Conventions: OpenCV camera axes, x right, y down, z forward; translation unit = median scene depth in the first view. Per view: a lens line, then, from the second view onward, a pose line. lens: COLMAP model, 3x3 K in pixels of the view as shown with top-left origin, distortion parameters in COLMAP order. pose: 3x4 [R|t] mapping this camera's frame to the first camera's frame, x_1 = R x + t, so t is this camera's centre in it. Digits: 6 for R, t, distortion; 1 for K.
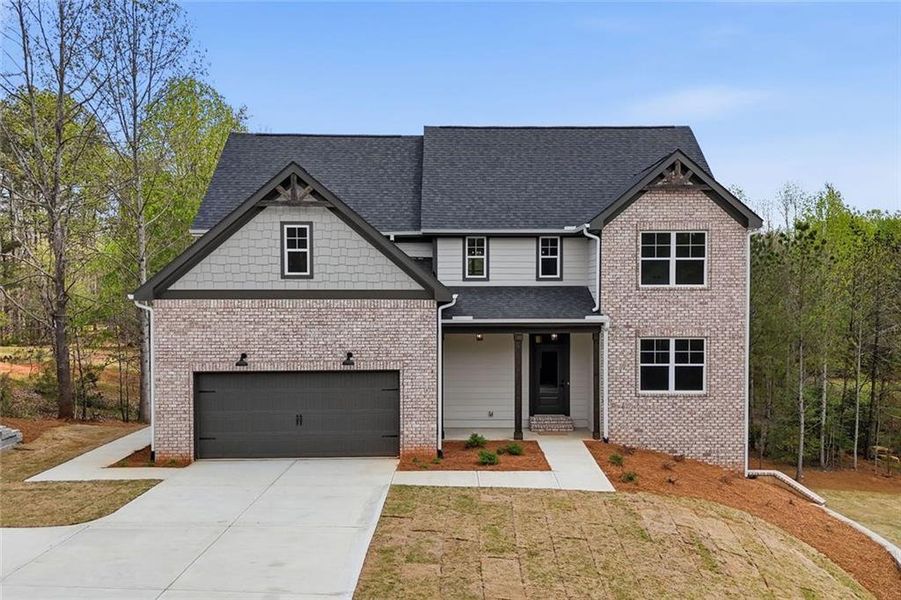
lens RADIAL K [[768.9, 0, 457.1], [0, 768.9, 302.6], [0, 0, 1]] dist [0.055094, -0.016505]
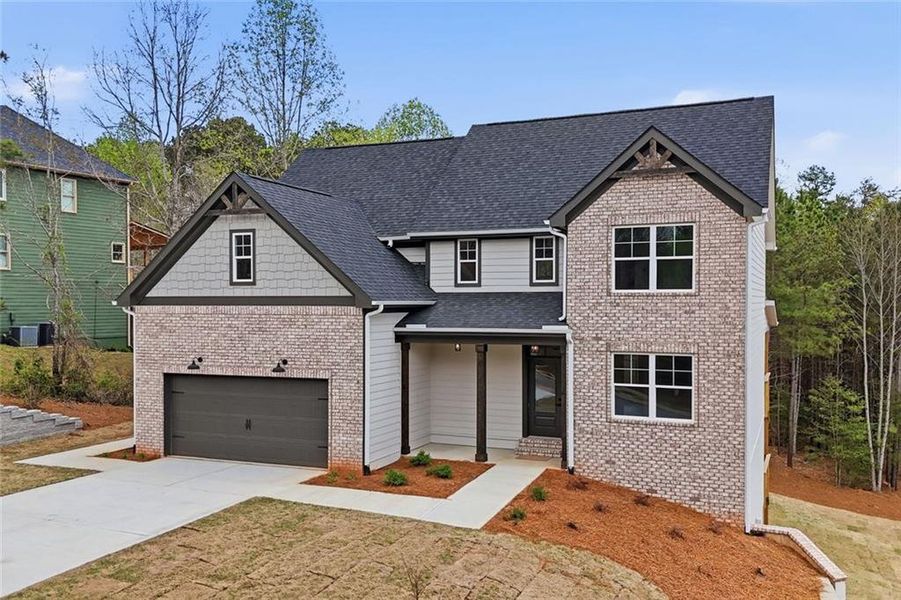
lens RADIAL K [[768.9, 0, 473.7], [0, 768.9, 302.4], [0, 0, 1]] dist [0.055094, -0.016505]
pose [[0.920574, 0.000858, -0.390566, 0.428031], [-0.005692, 0.999921, -0.011221, 0.001070], [0.390526, 0.012553, 0.920506, 0.162625]]
